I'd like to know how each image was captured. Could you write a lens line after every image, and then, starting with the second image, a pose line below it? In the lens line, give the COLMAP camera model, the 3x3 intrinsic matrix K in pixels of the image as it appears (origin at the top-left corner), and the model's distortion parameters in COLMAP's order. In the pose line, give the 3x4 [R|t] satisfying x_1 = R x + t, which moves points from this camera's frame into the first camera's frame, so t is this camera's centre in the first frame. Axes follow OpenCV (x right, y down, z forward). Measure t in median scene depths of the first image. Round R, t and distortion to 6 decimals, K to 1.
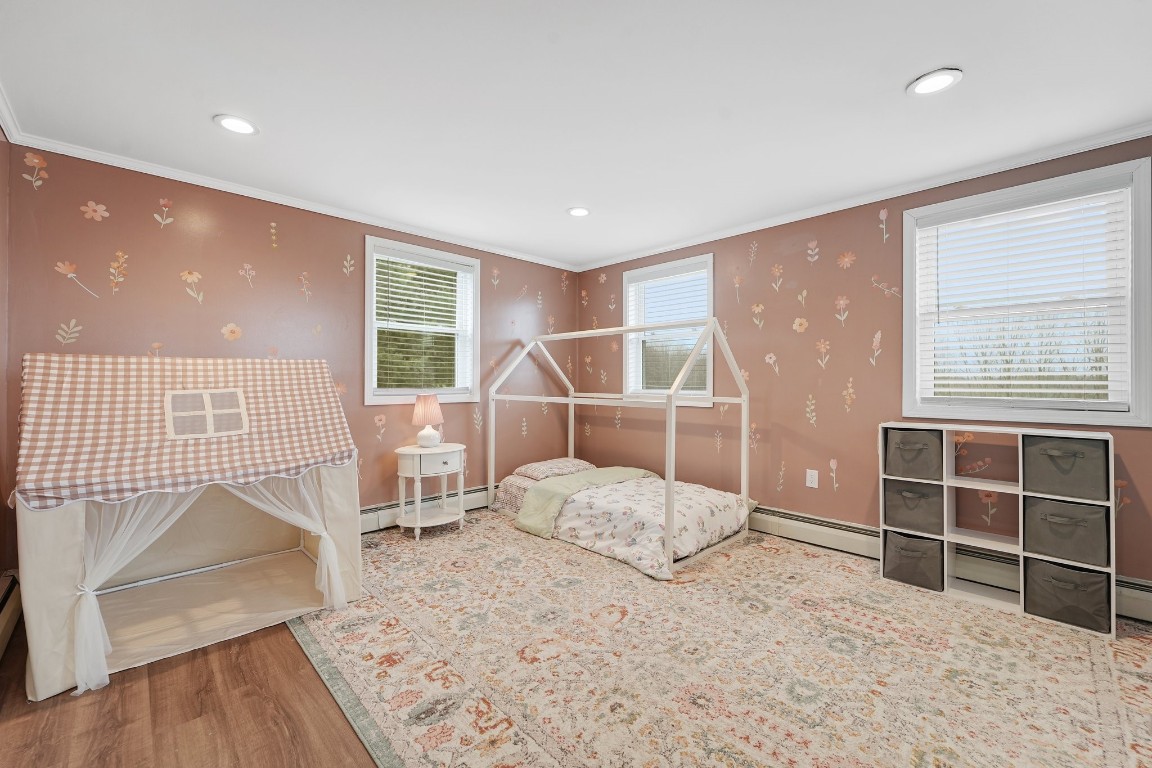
lens RADIAL K [[464.7, 0, 576.2], [0, 464.7, 383.6], [0, 0, 1]] dist [0.004663, -0.000324]
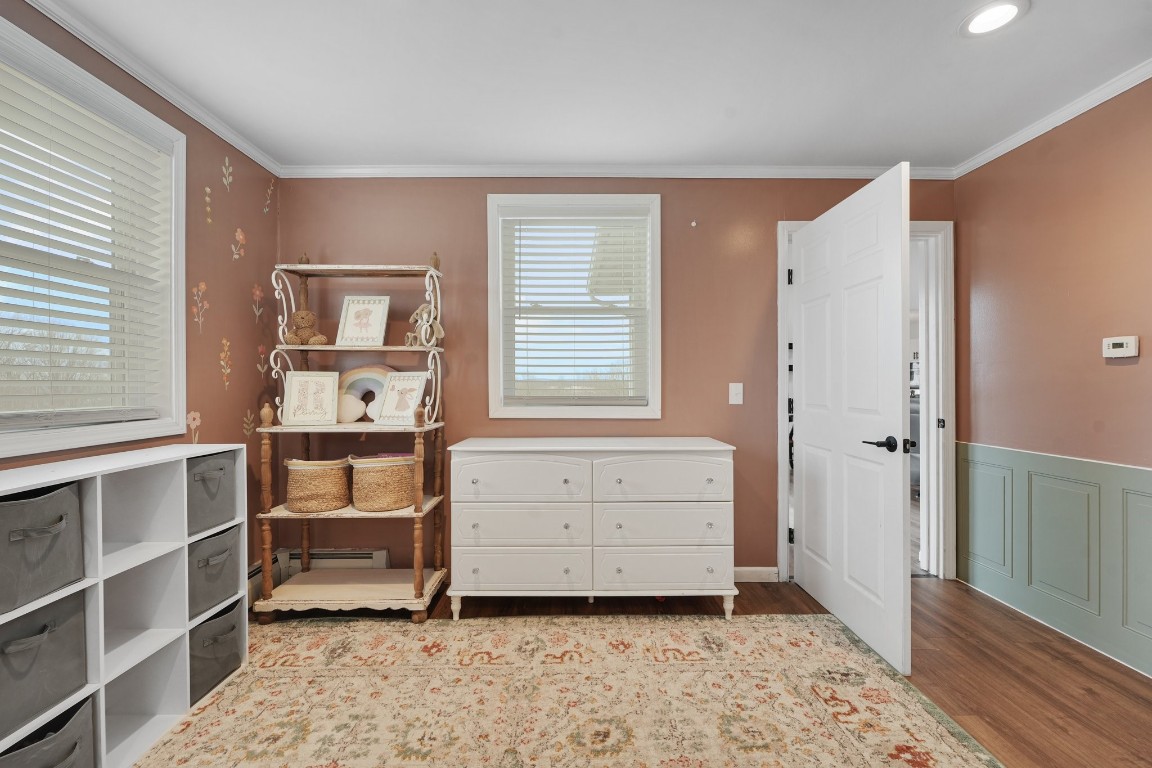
lens RADIAL K [[464.7, 0, 575.9], [0, 464.7, 386.1], [0, 0, 1]] dist [0.004663, -0.000324]
pose [[-0.728492, -0.002745, 0.685049, 0.056735], [-0.002558, 0.999996, 0.001288, -0.005031], [-0.685050, -0.000814, -0.728496, 1.309157]]
